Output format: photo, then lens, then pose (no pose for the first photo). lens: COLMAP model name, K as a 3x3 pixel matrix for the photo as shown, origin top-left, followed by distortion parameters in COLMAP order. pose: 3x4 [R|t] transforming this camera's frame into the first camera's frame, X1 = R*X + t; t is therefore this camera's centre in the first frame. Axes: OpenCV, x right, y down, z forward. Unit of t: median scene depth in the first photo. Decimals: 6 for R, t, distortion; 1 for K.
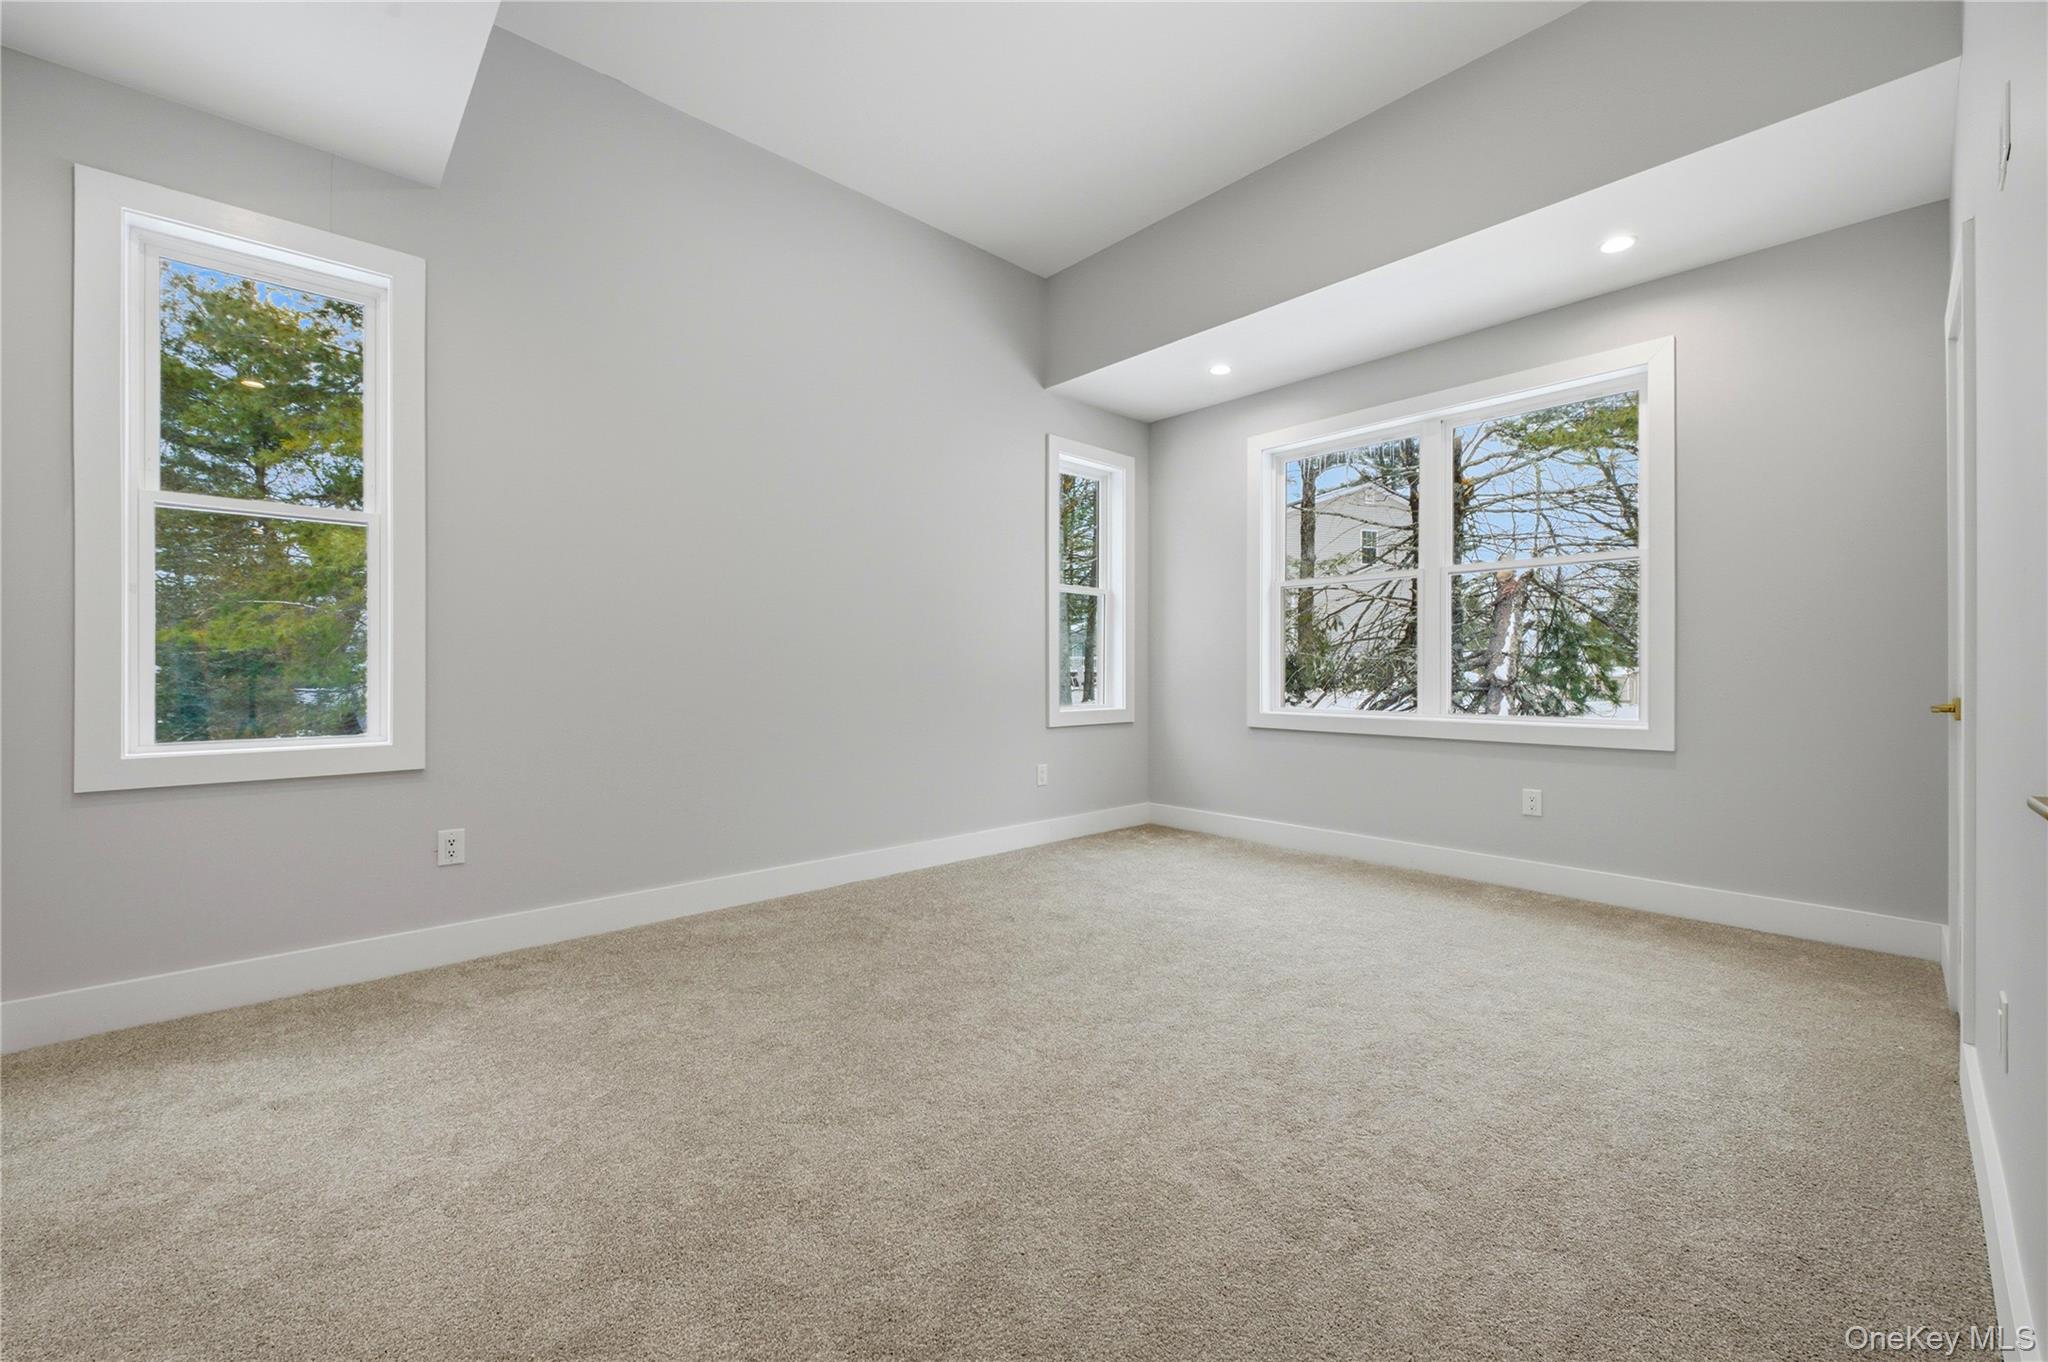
lens RADIAL K [[814.2, 0, 1060.3], [0, 814.2, 676.8], [0, 0, 1]] dist [0.022804, -0.011618]
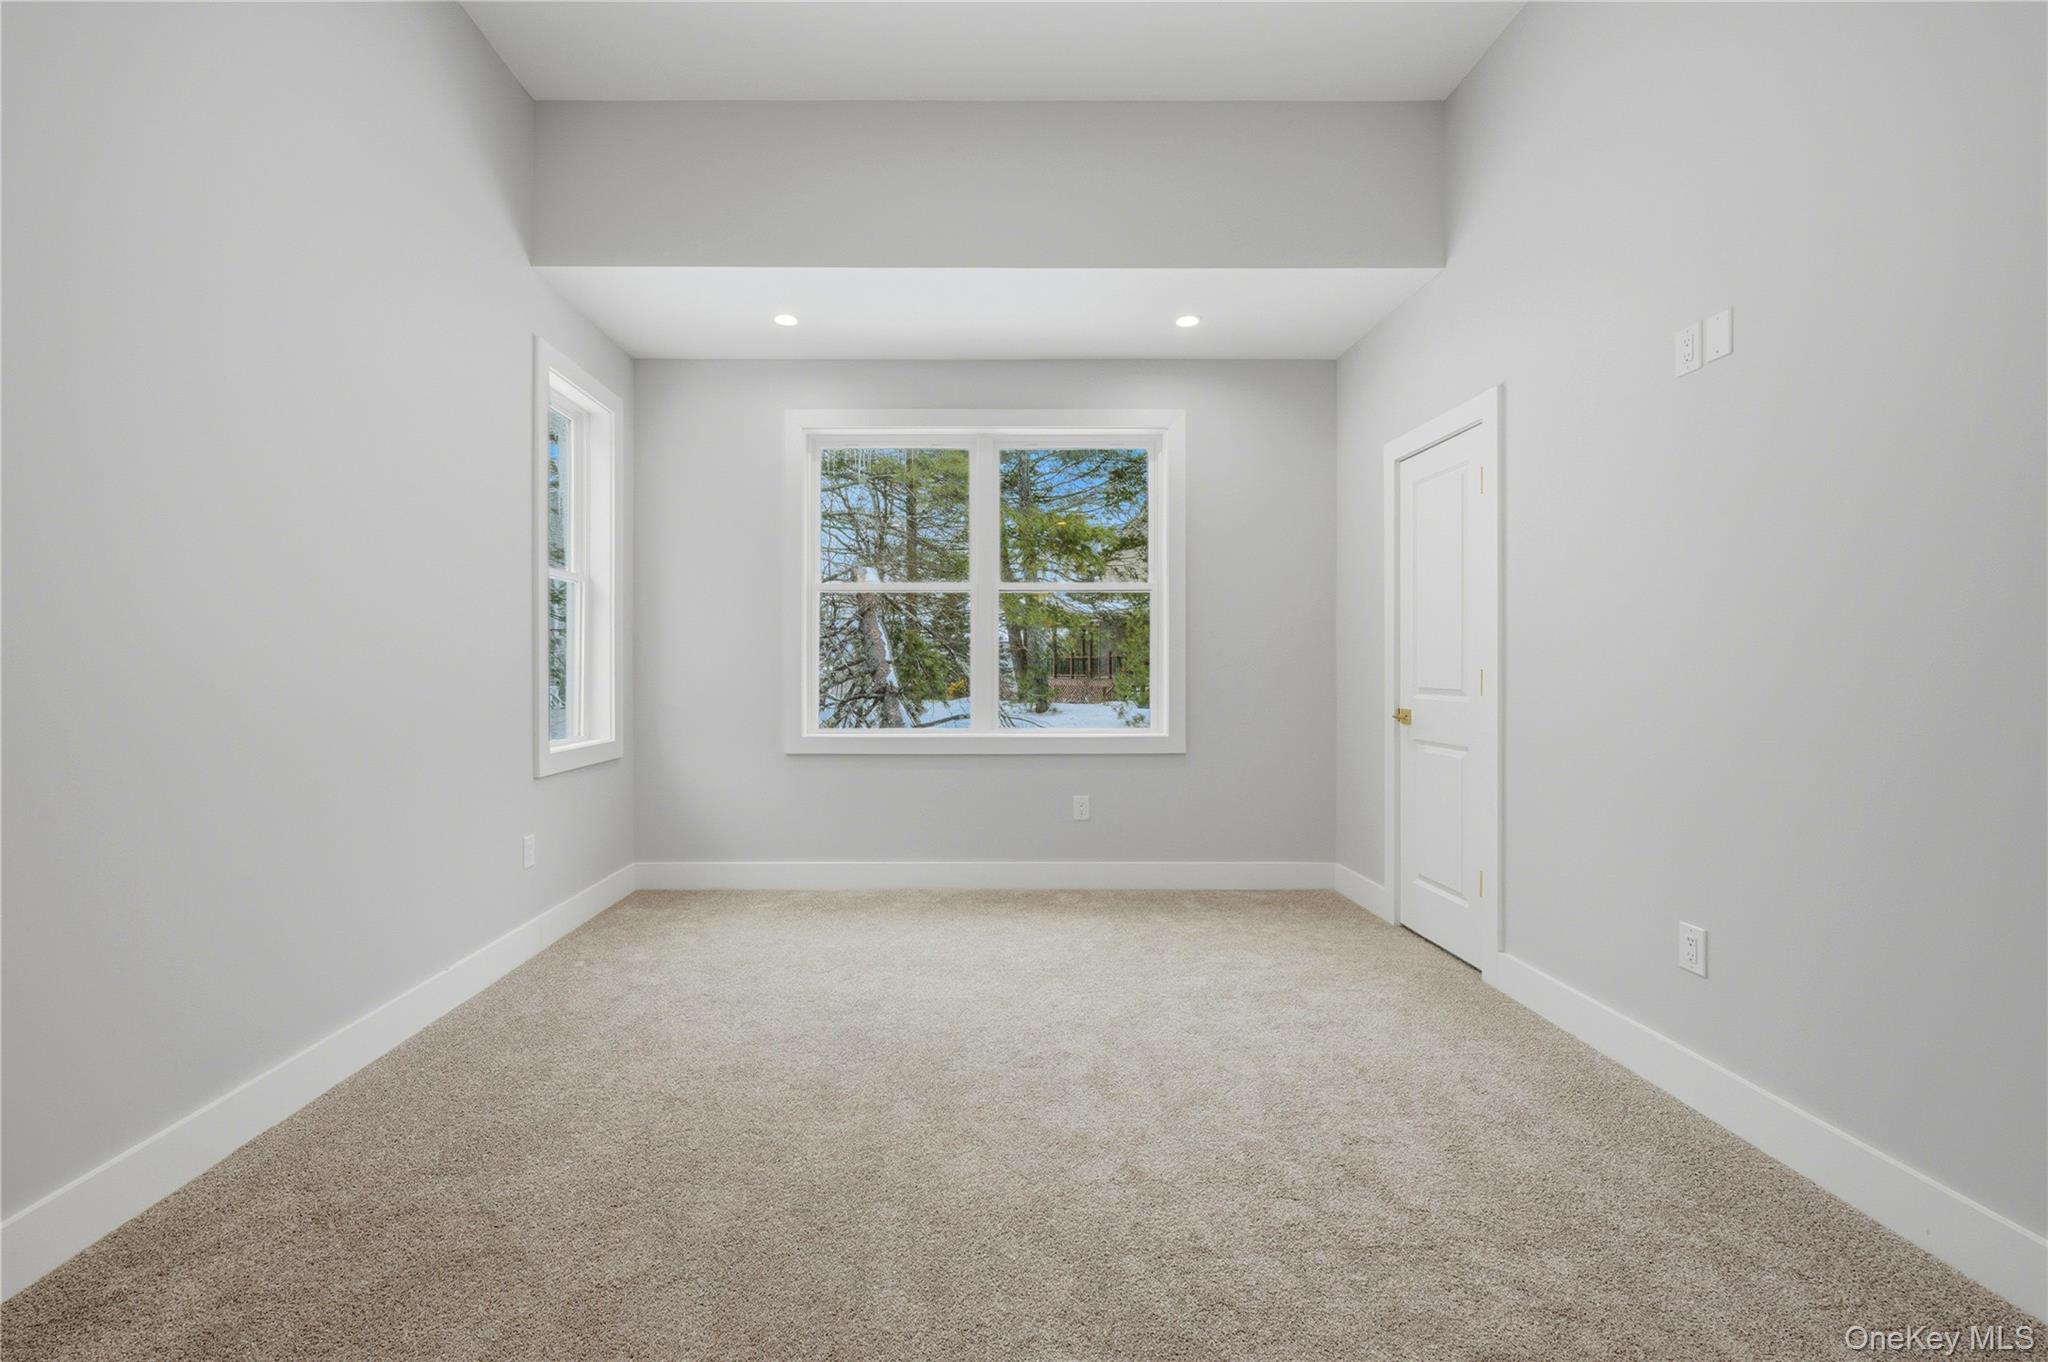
lens RADIAL K [[820.9, 0, 985.8], [0, 820.9, 673.5], [0, 0, 1]] dist [0.008284, -0.007540]
pose [[0.694798, -0.003814, 0.719195, -0.268868], [0.005436, 0.999985, 0.000052, -0.023446], [-0.719184, 0.003874, 0.694809, 0.302515]]
